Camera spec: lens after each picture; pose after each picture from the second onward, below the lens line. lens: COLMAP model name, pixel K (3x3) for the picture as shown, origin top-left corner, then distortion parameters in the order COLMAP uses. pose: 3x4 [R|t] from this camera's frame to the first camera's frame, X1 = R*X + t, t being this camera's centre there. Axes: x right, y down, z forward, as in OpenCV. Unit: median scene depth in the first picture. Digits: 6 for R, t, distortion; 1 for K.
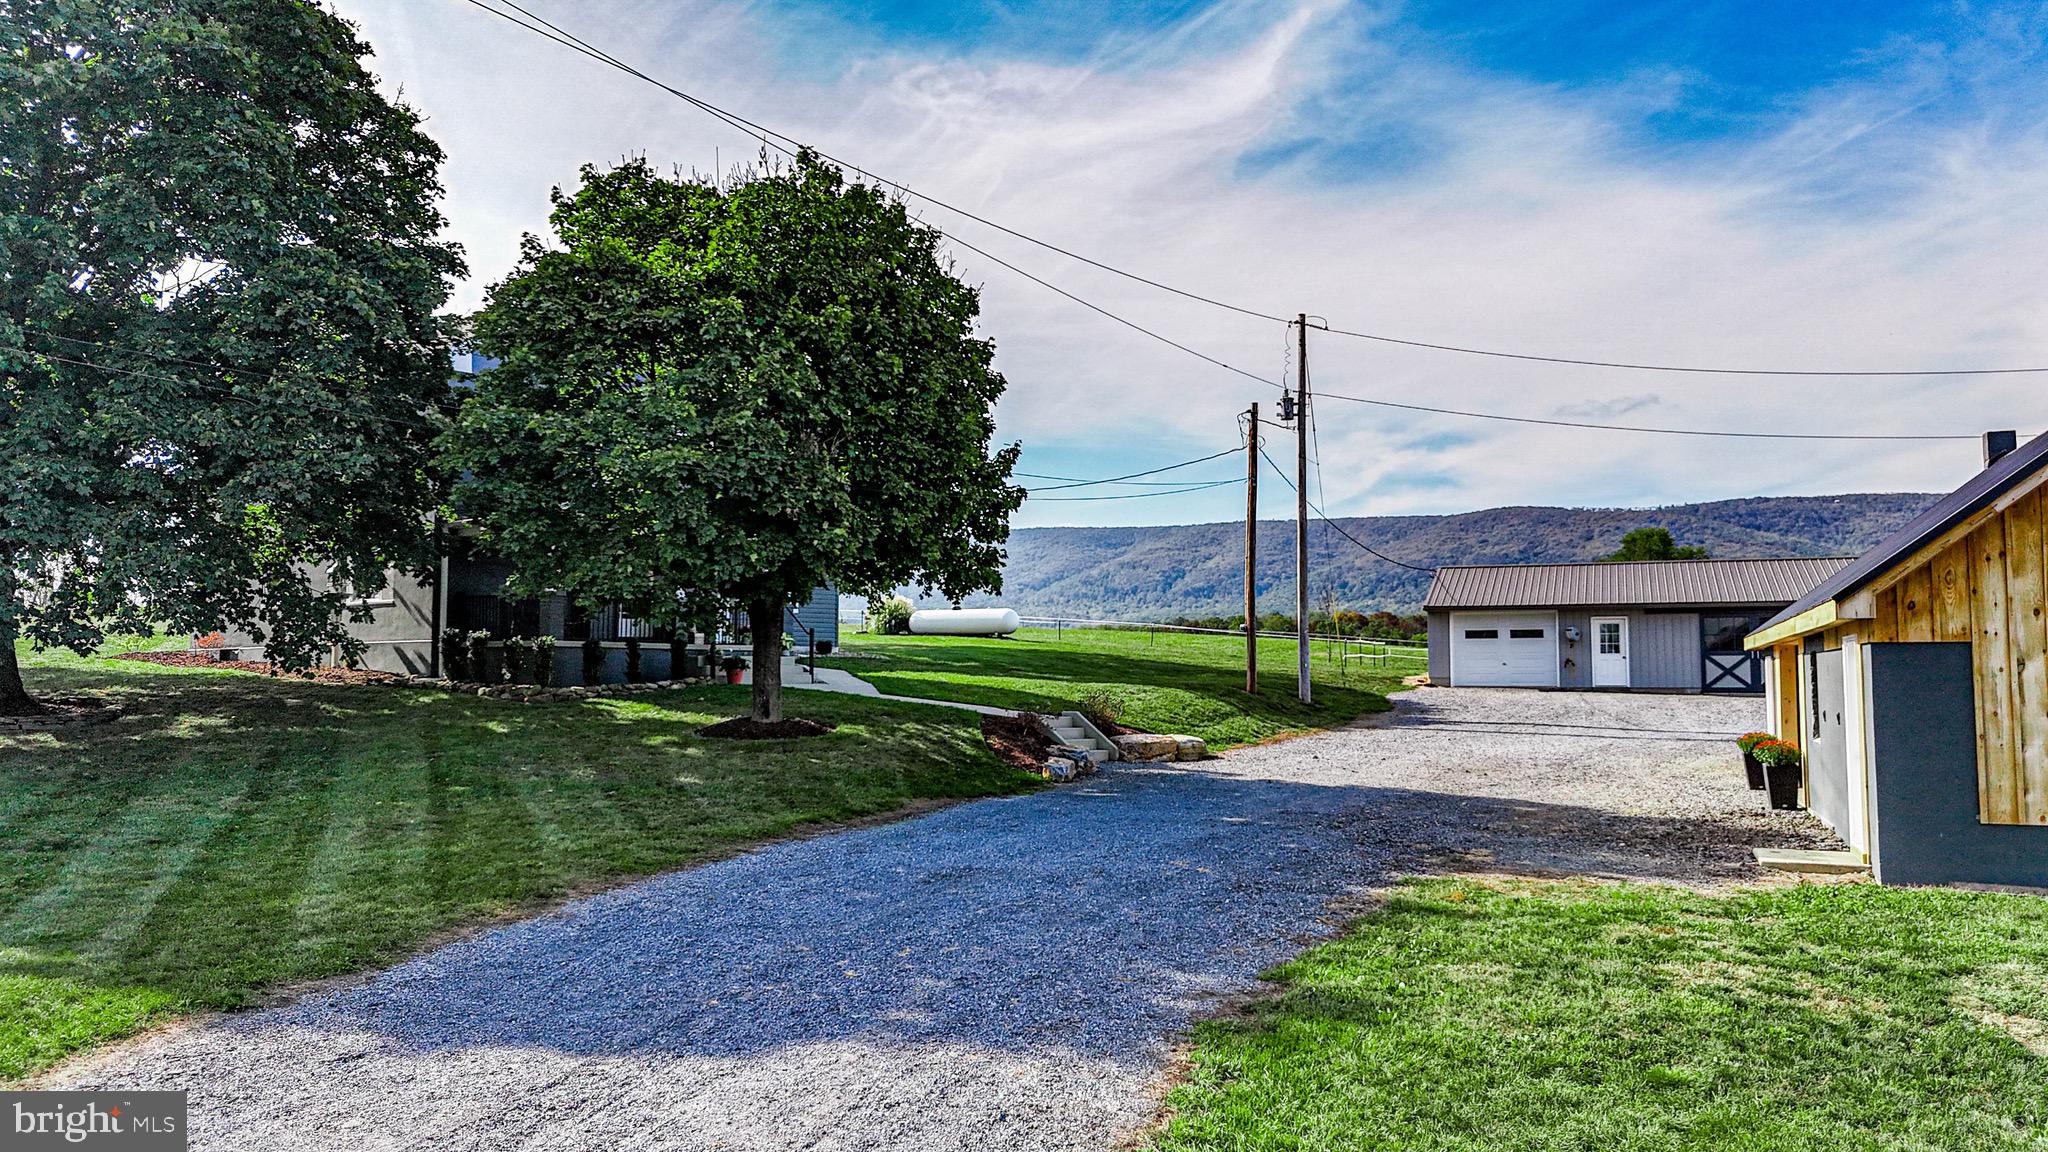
lens RADIAL K [[1503.5, 0, 1010.6], [0, 1503.5, 587.2], [0, 0, 1]] dist [0.068742, -0.062825]
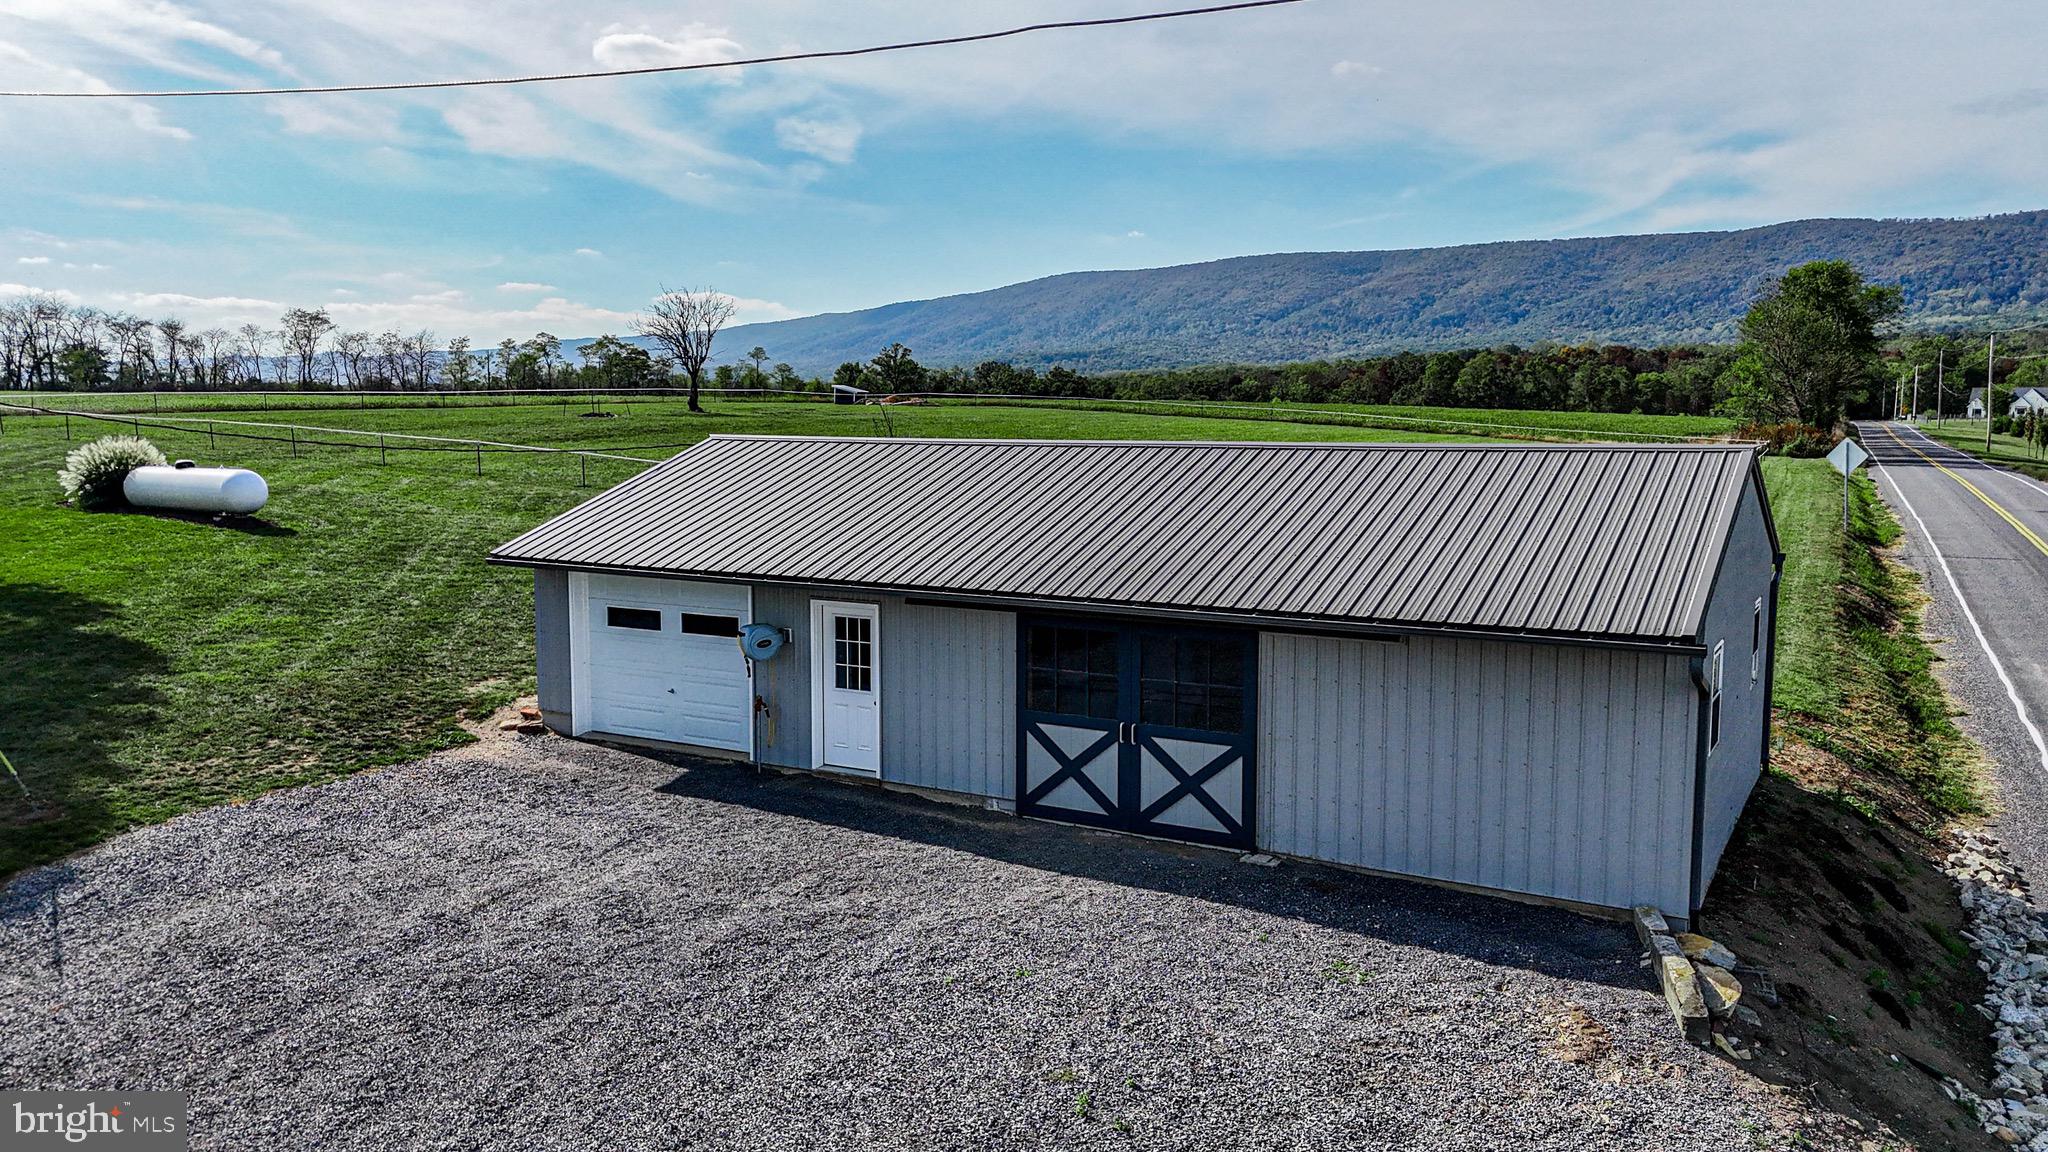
lens RADIAL K [[1518.0, 0, 1016.0], [0, 1518.0, 579.4], [0, 0, 1]] dist [0.077800, -0.085177]
pose [[0.989033, 0.015724, -0.146855, 0.495185], [0.009230, 0.985793, 0.167711, -0.052306], [0.147405, -0.167227, 0.974837, 0.616188]]
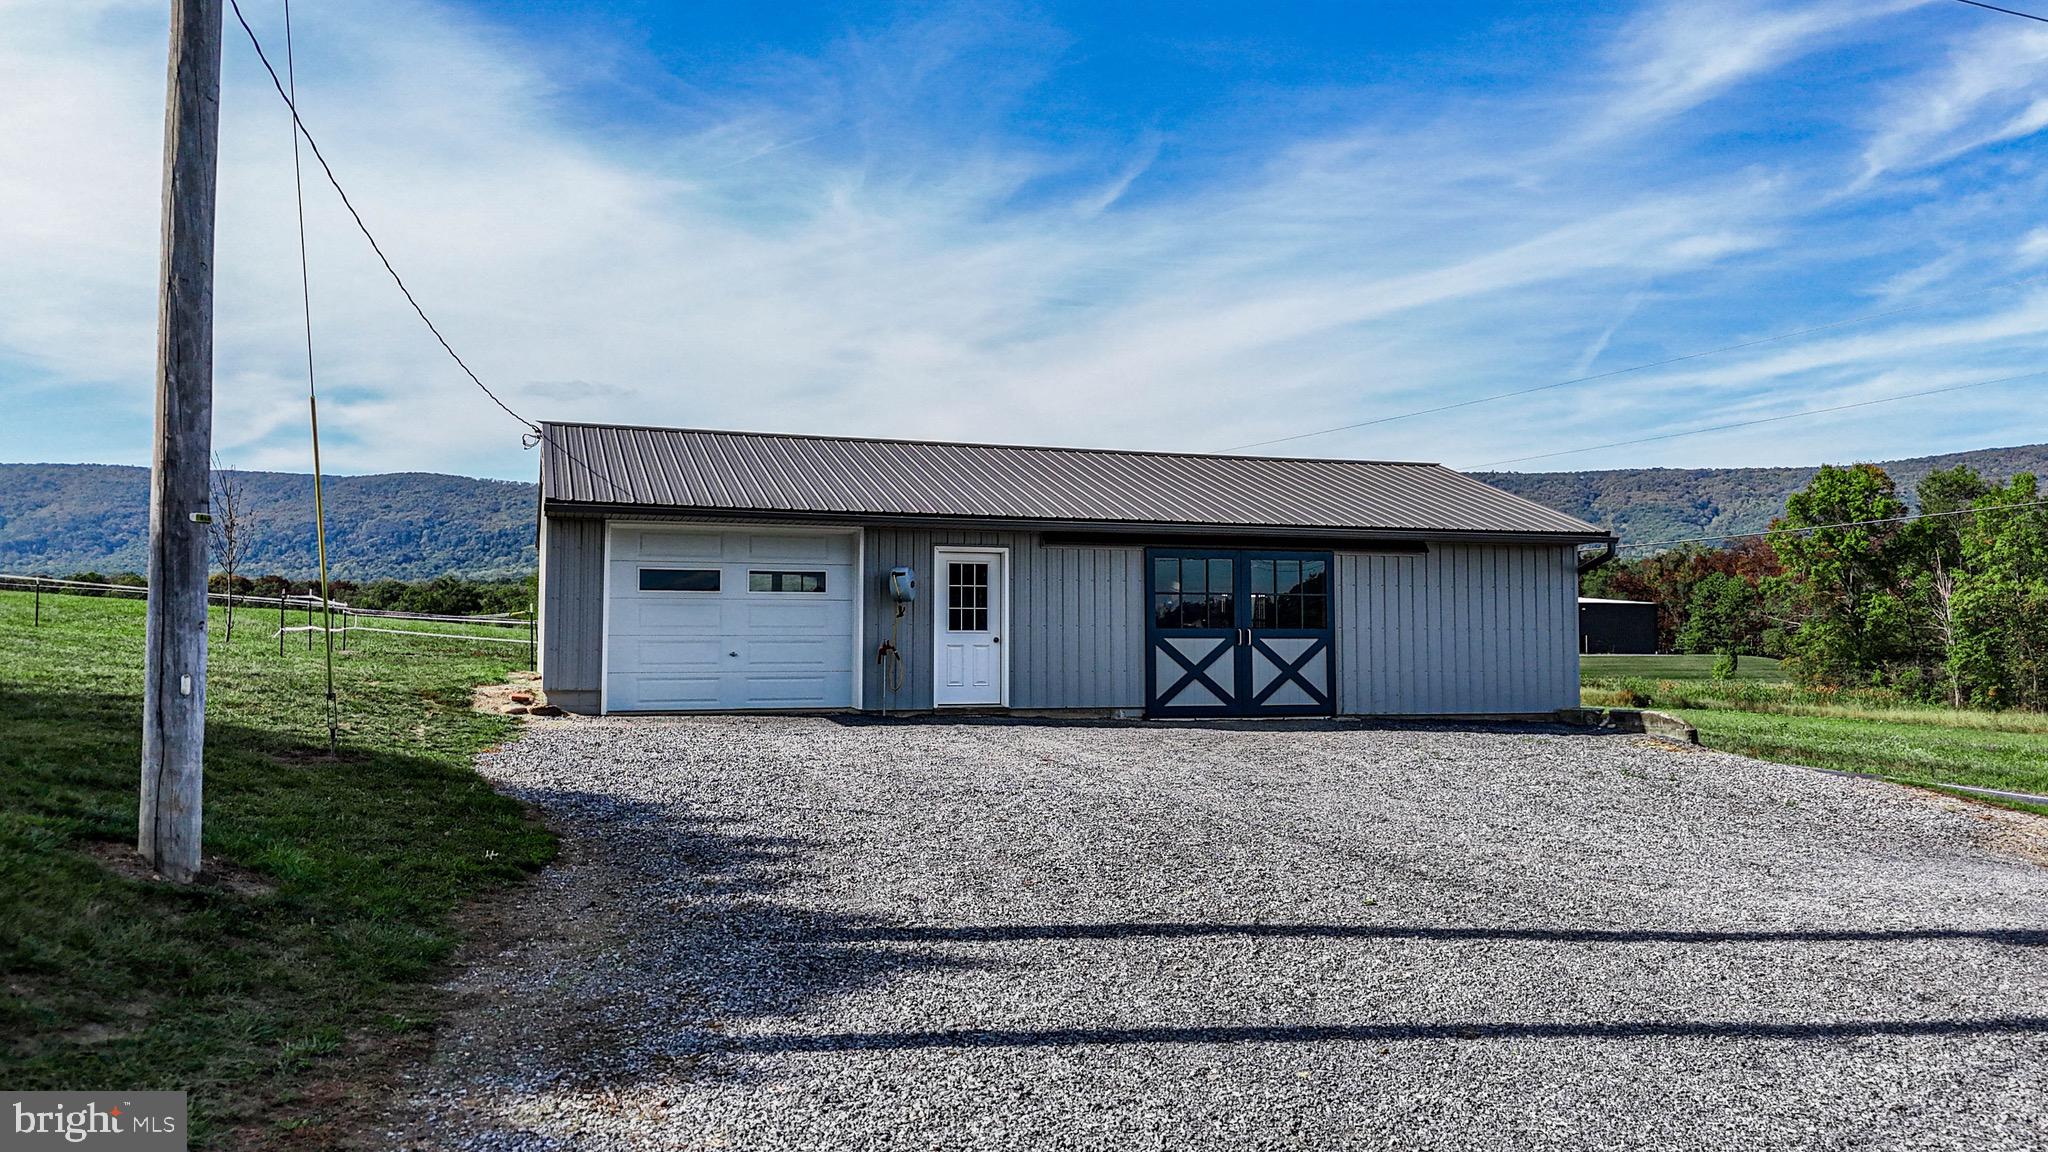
lens RADIAL K [[1550.0, 0, 1007.3], [0, 1550.0, 555.5], [0, 0, 1]] dist [0.038273, -0.006095]
pose [[0.774517, 0.043264, 0.631071, 0.119932], [-0.042163, 0.998971, -0.016738, 0.028986], [-0.631146, -0.013644, 0.775544, 0.643912]]
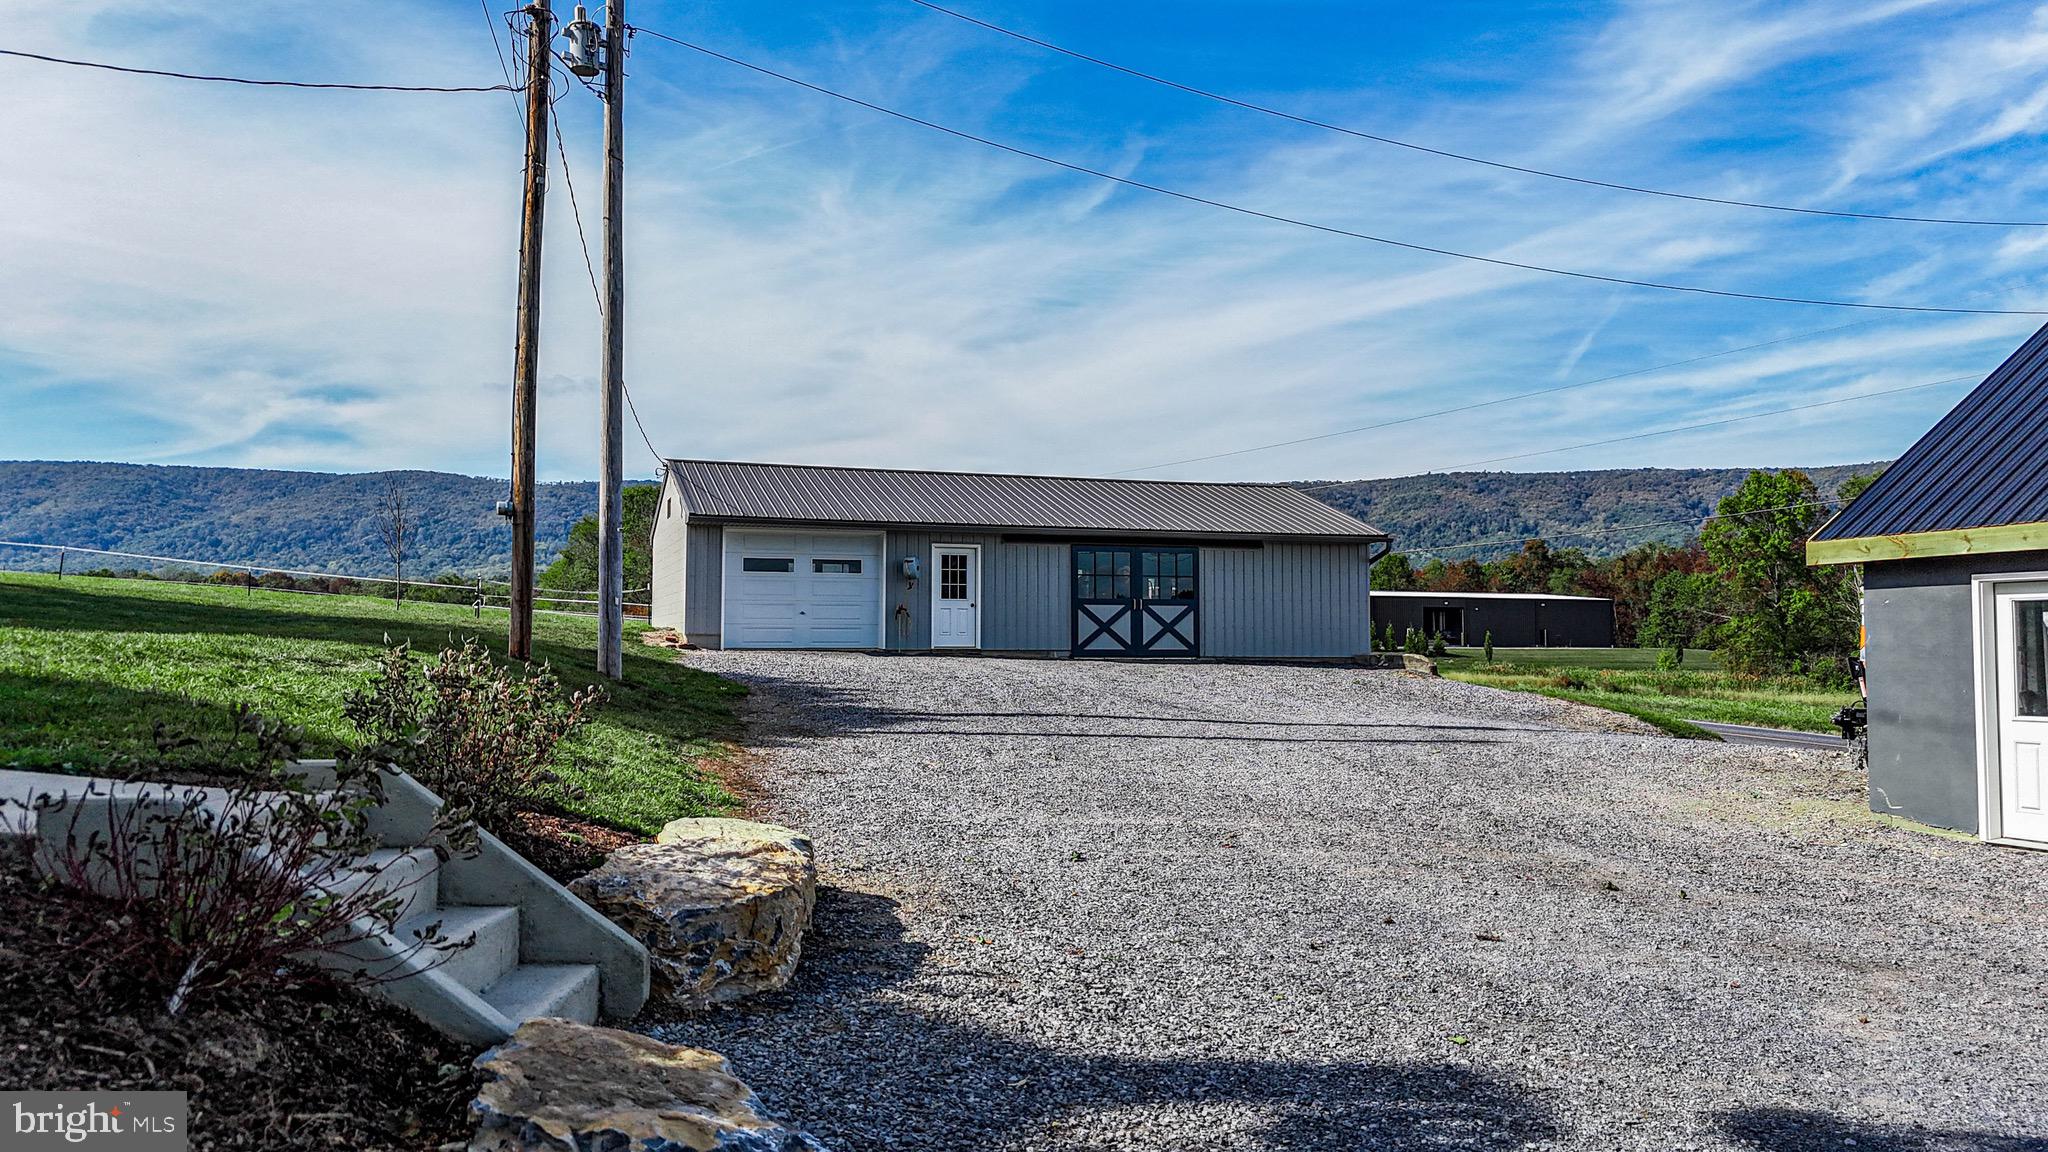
lens RADIAL K [[1518.0, 0, 1016.0], [0, 1518.0, 579.4], [0, 0, 1]] dist [0.077800, -0.085177]
pose [[0.765723, 0.033717, 0.642286, -0.012354], [-0.043391, 0.999058, -0.000716, 0.034339], [-0.641705, -0.027321, 0.766465, 0.470543]]
